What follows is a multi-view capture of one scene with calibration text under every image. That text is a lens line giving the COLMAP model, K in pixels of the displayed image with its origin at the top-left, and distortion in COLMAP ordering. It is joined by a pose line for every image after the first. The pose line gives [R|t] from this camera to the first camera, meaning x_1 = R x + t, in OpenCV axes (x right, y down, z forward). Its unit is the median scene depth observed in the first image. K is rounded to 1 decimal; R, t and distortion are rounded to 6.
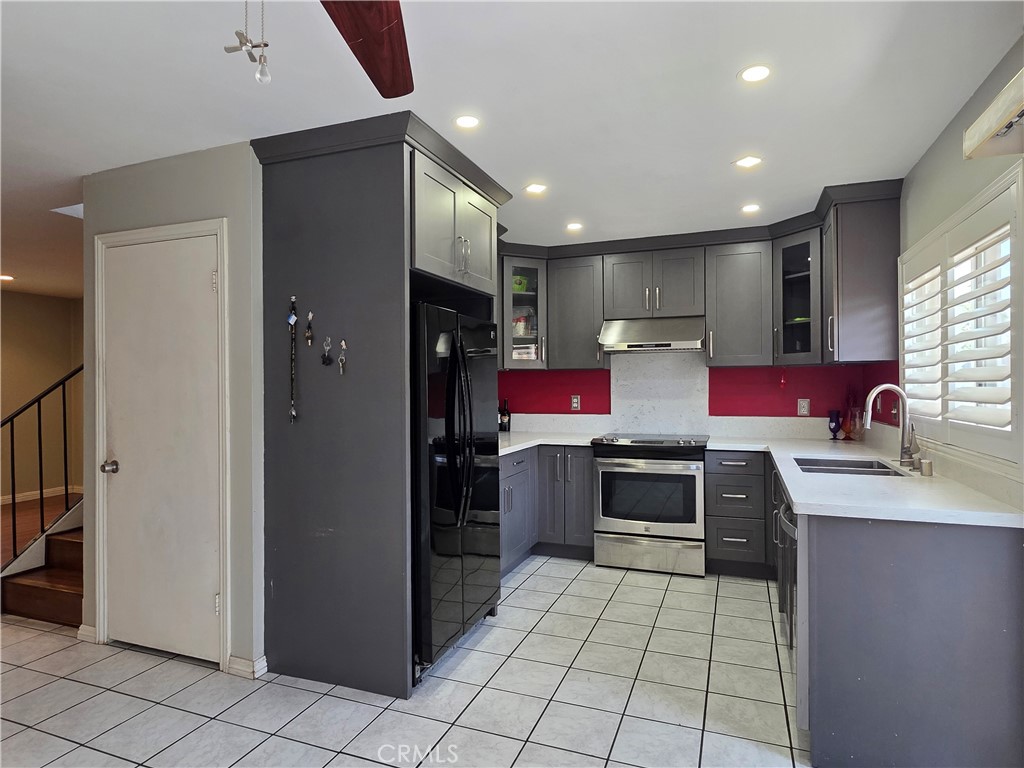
lens RADIAL K [[595.9, 0, 509.0], [0, 595.9, 385.4], [0, 0, 1]] dist [-0.007890, -0.004256]
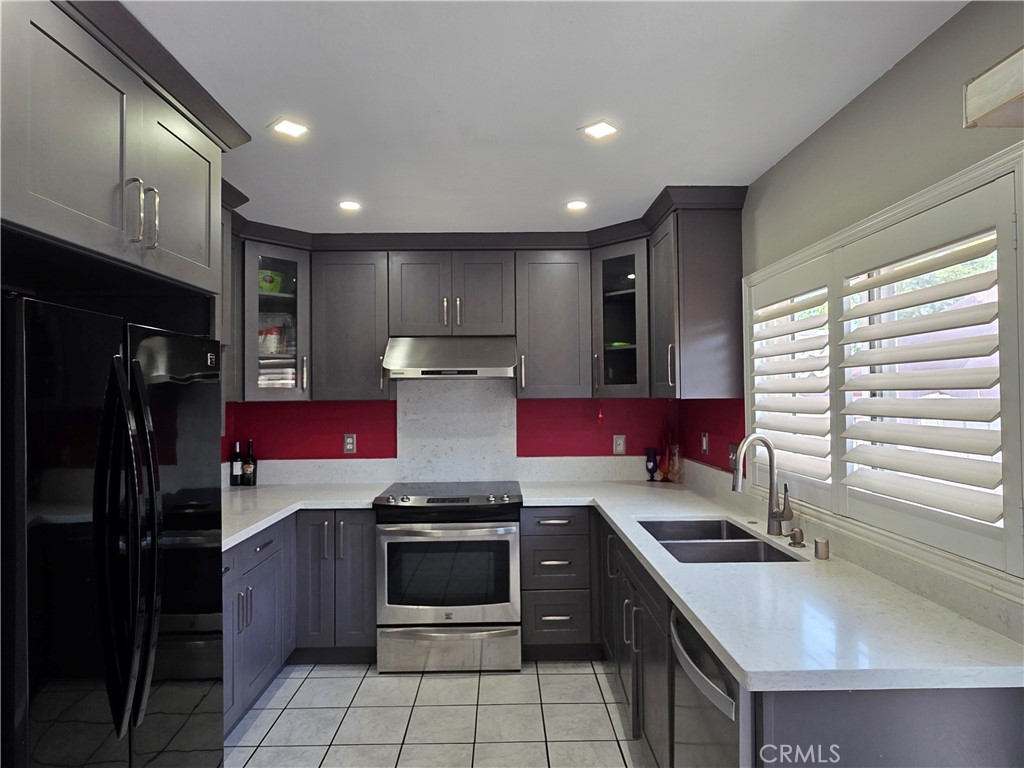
lens RADIAL K [[595.9, 0, 513.3], [0, 595.9, 389.8], [0, 0, 1]] dist [-0.007890, -0.004256]
pose [[0.926663, 0.002905, 0.375882, 0.023855], [0.001465, 0.999935, -0.011339, -0.037223], [-0.375890, 0.011058, 0.926598, 0.269089]]
